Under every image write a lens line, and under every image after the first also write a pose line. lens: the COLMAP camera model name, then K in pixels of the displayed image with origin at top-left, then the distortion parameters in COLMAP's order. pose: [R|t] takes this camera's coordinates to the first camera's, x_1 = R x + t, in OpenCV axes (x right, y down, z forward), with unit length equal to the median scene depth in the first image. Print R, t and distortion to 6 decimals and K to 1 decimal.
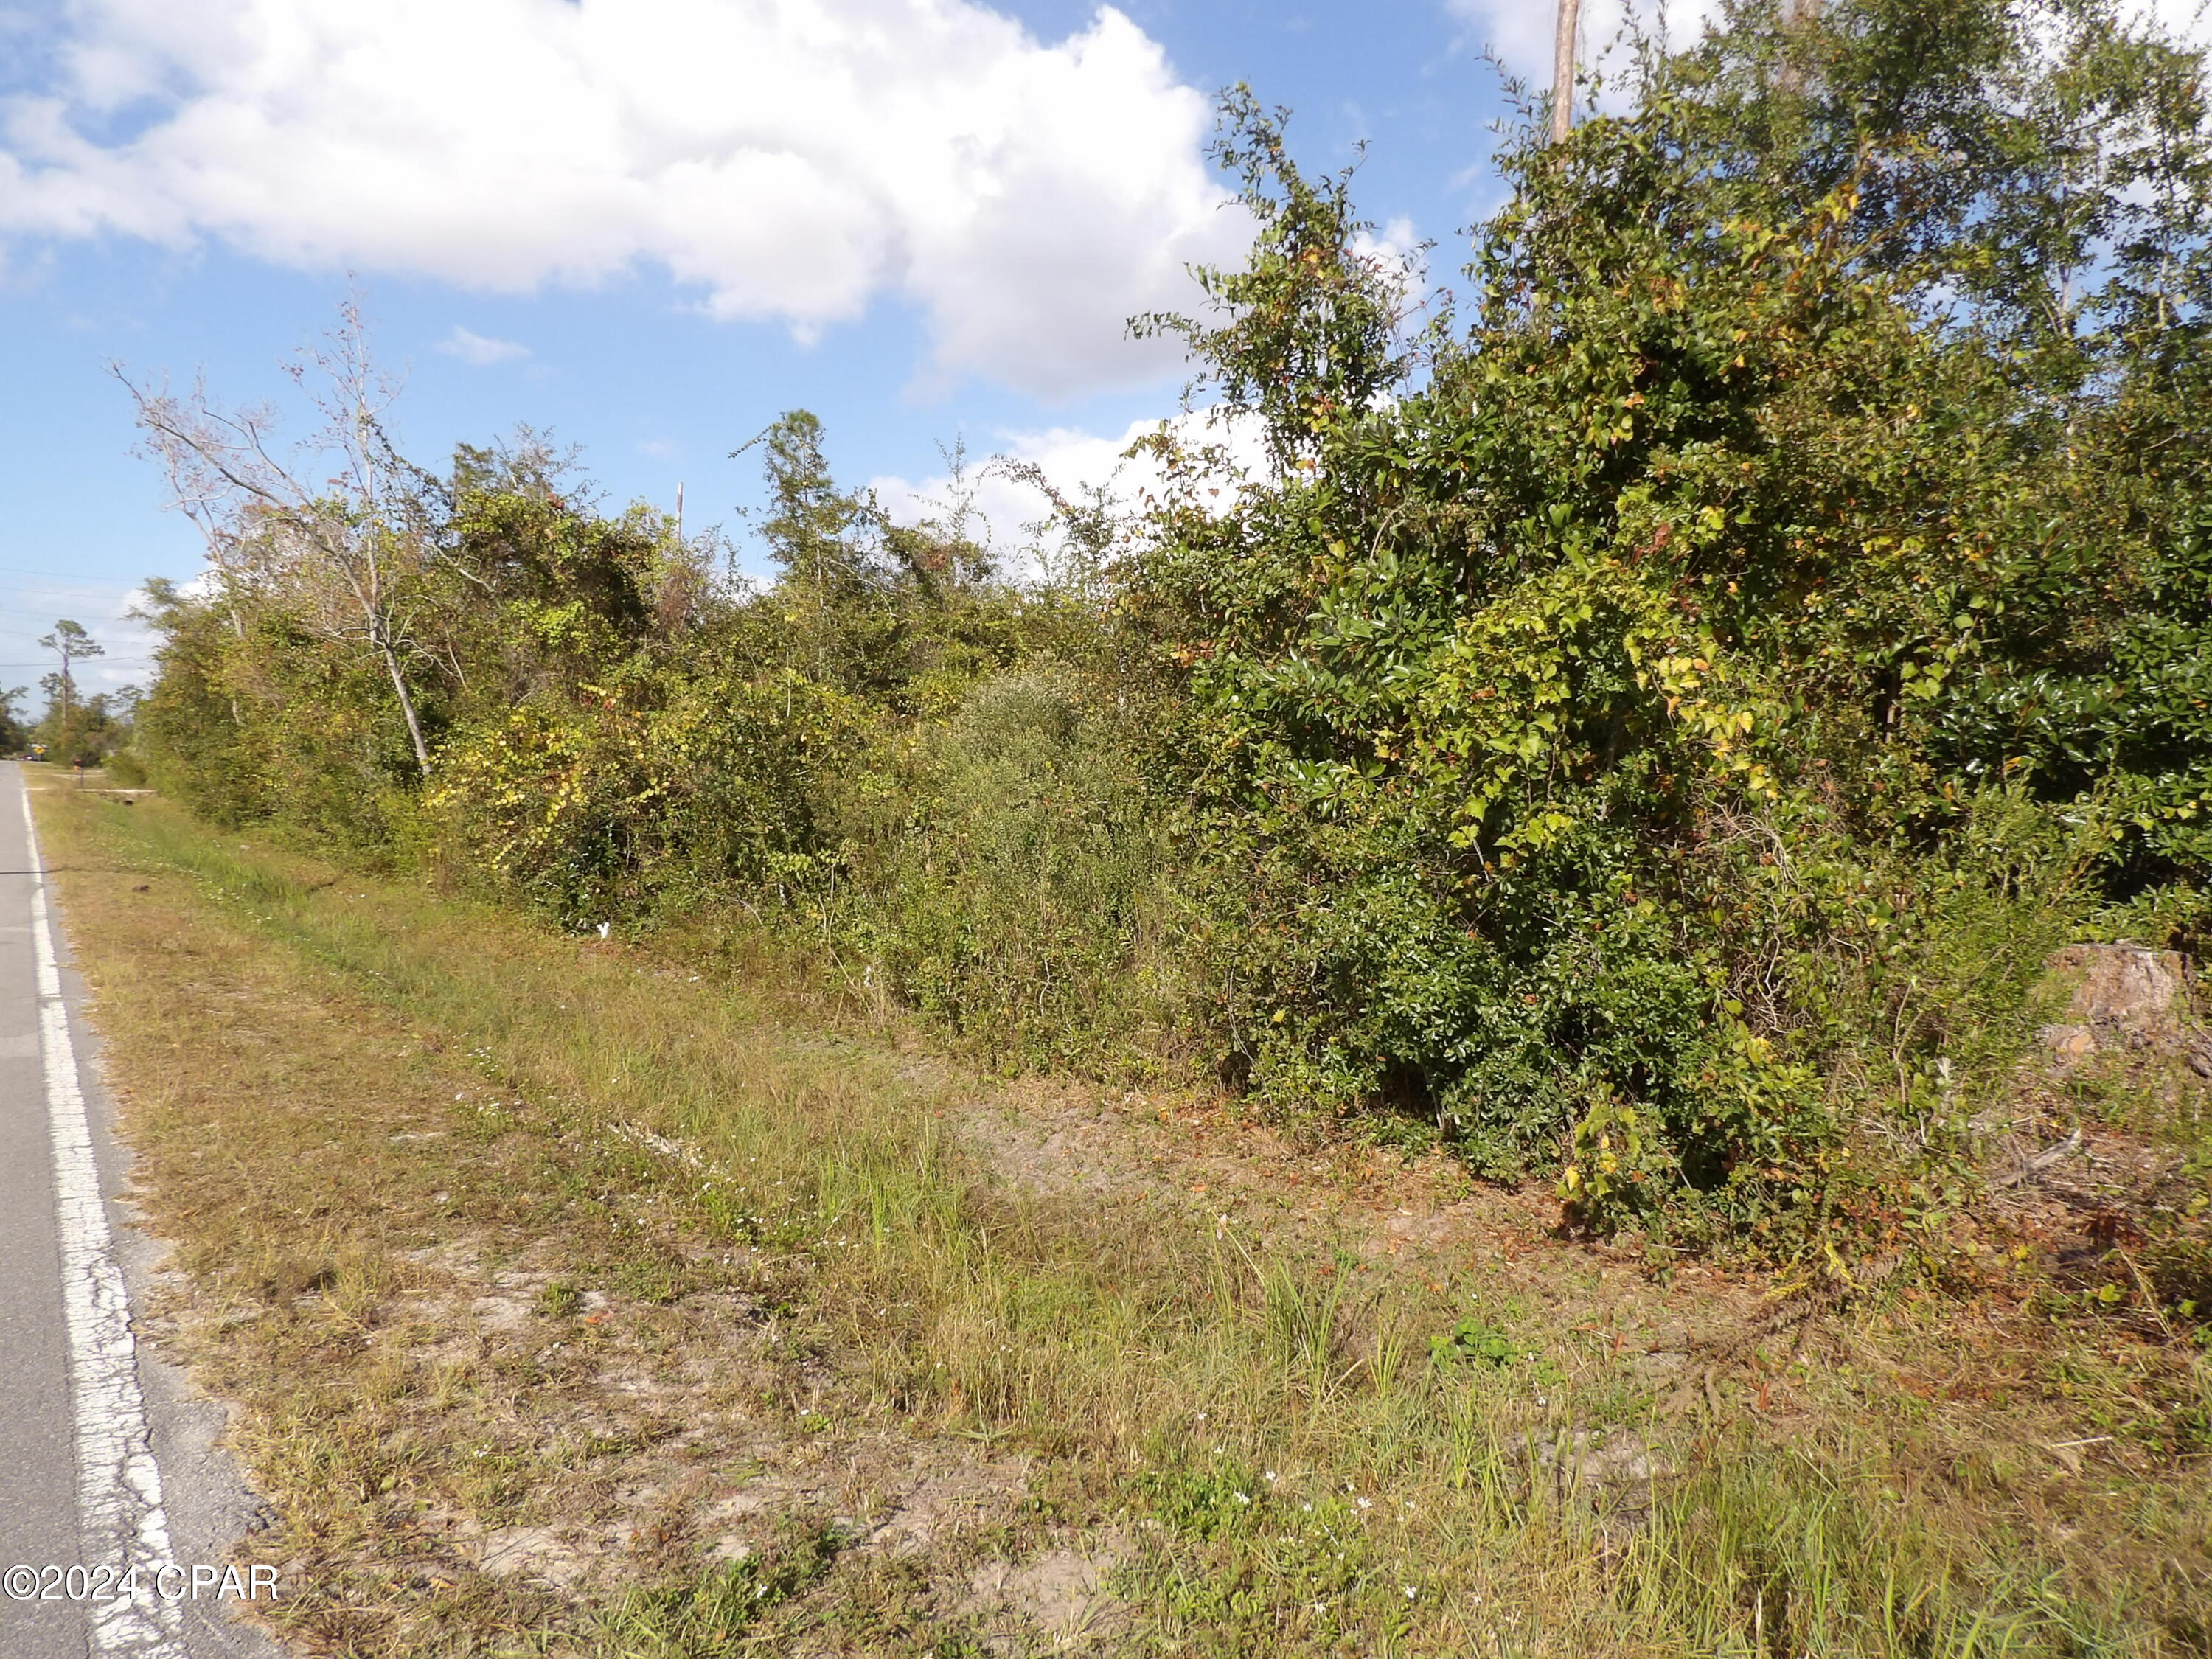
lens RADIAL K [[1590.7, 0, 1118.7], [0, 1590.7, 825.6], [0, 0, 1]] dist [-0.029864, 0.043105]
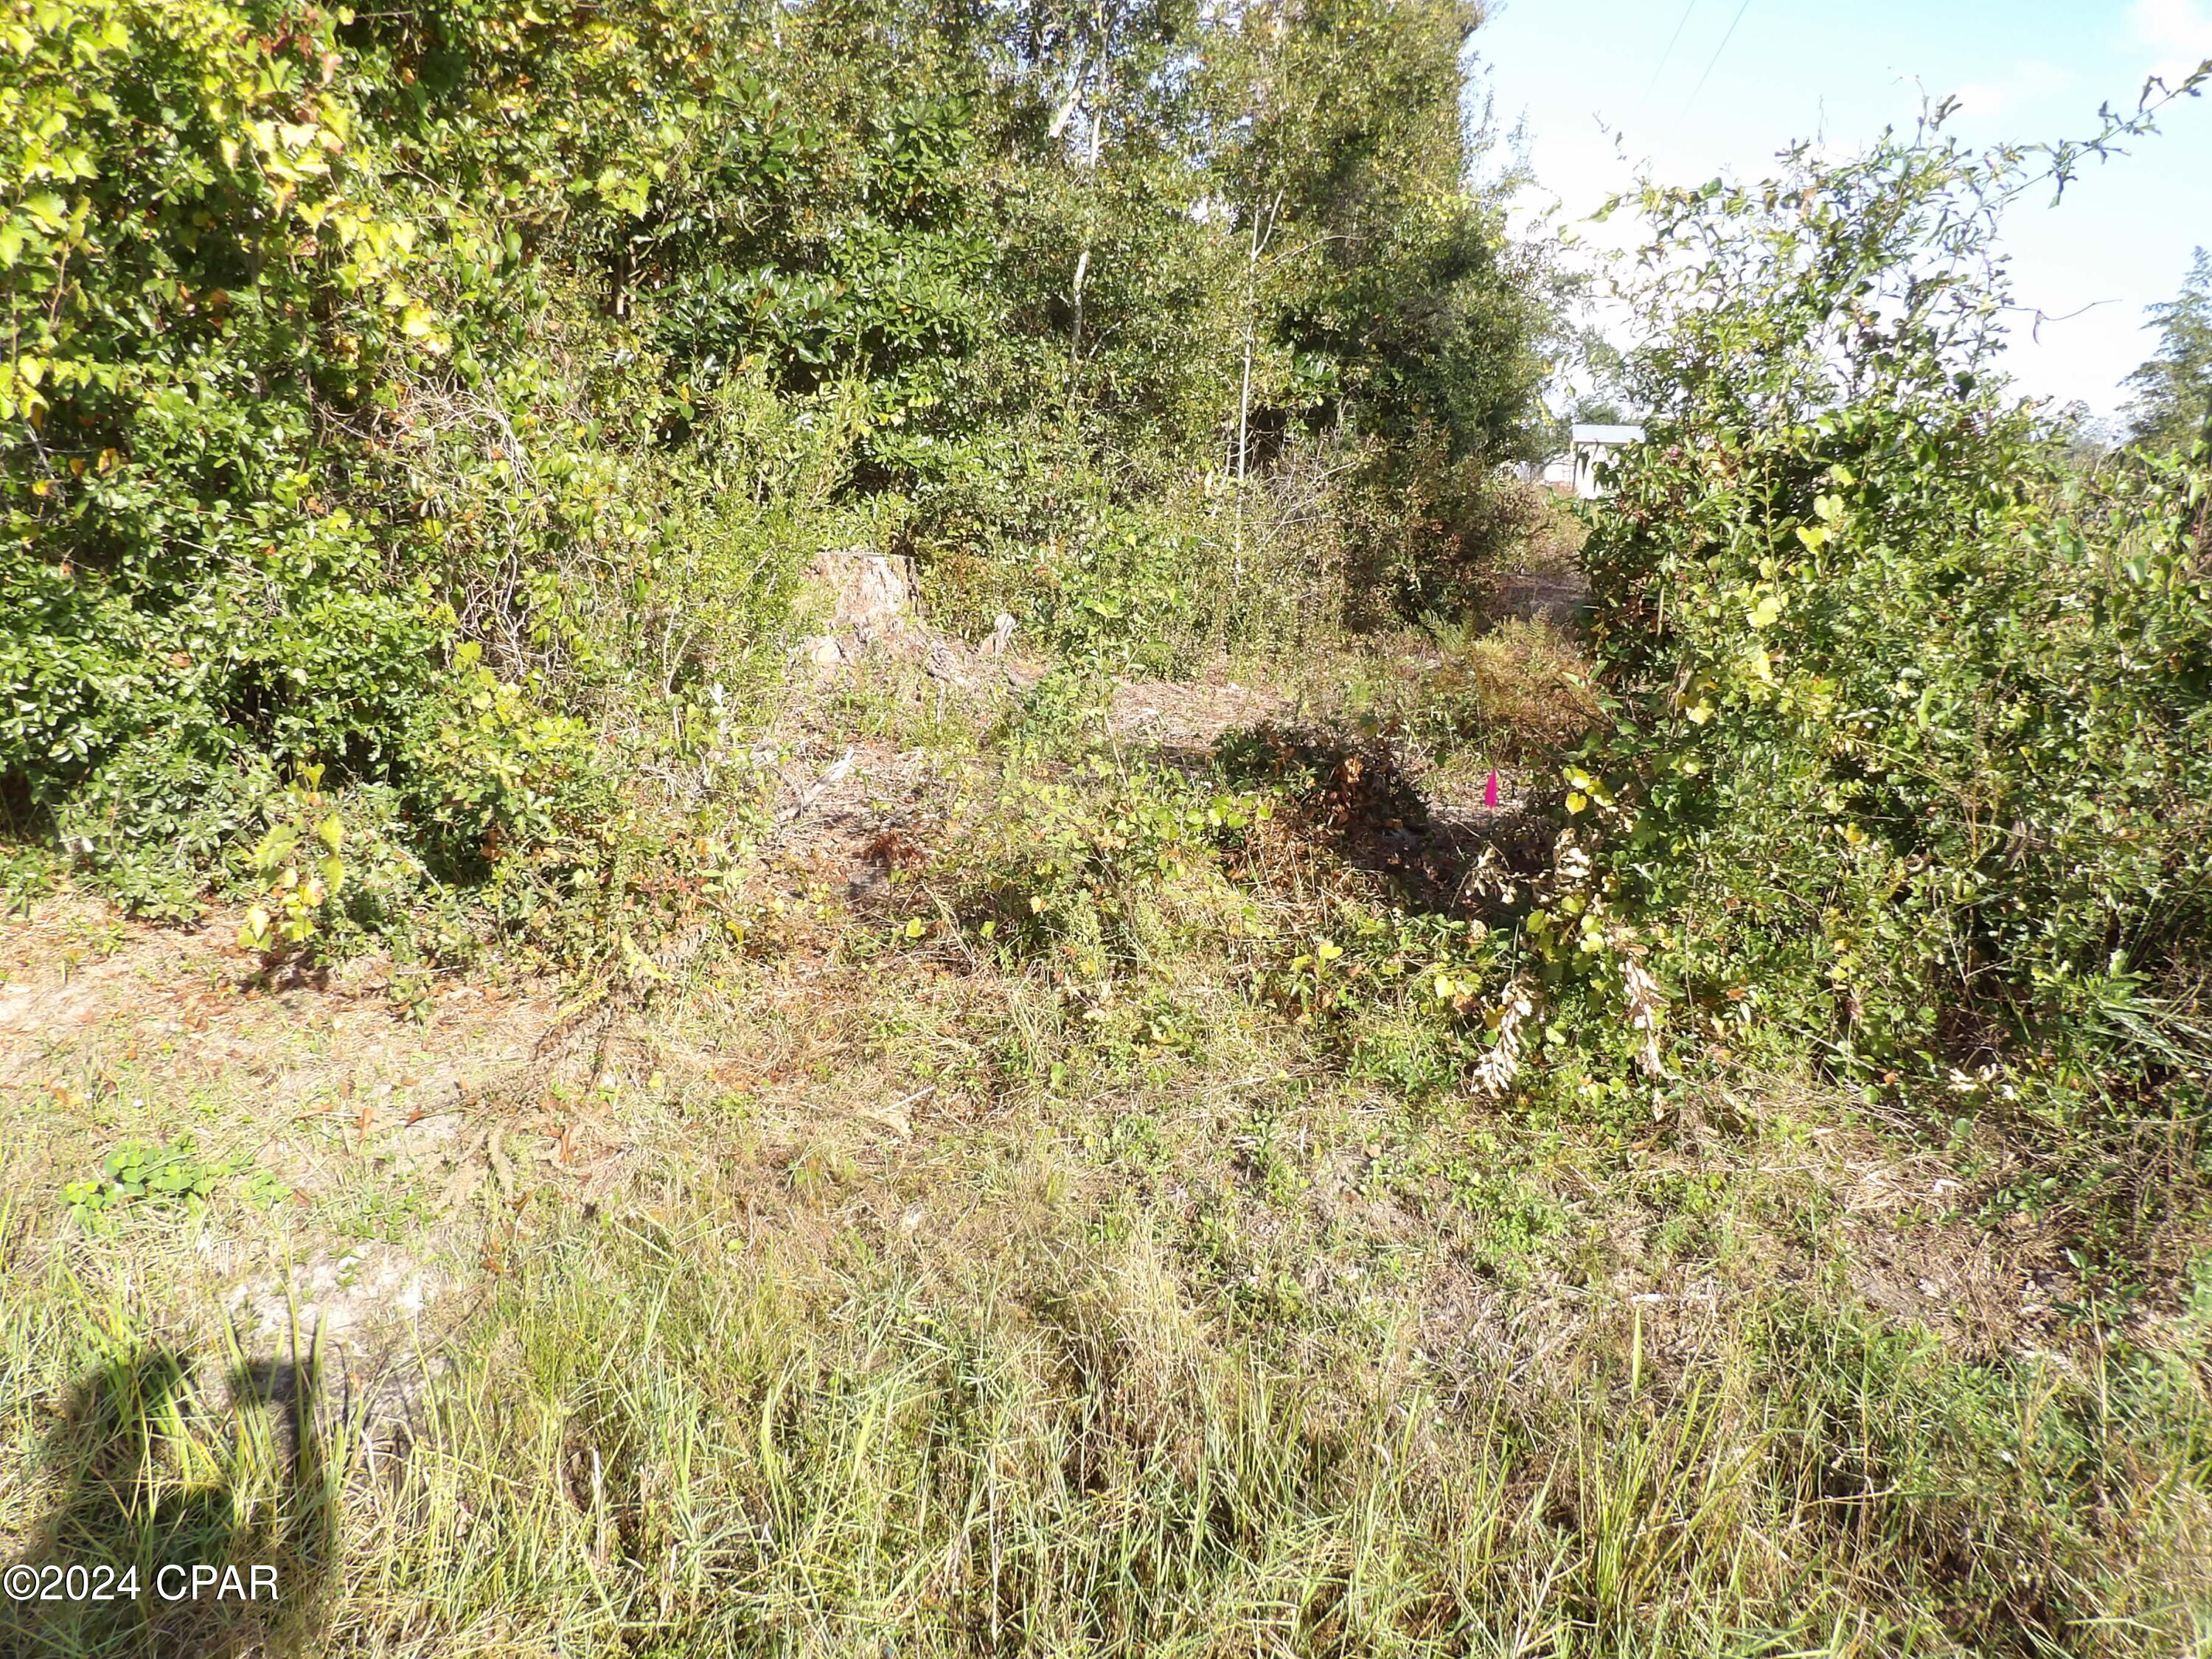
lens RADIAL K [[1590.7, 0, 1124.6], [0, 1590.7, 810.0], [0, 0, 1]] dist [-0.029864, 0.043105]
pose [[0.722902, -0.150833, 0.674287, 0.083030], [-0.001609, 0.975512, 0.219939, 0.020991], [-0.690949, -0.160079, 0.704957, 0.224371]]
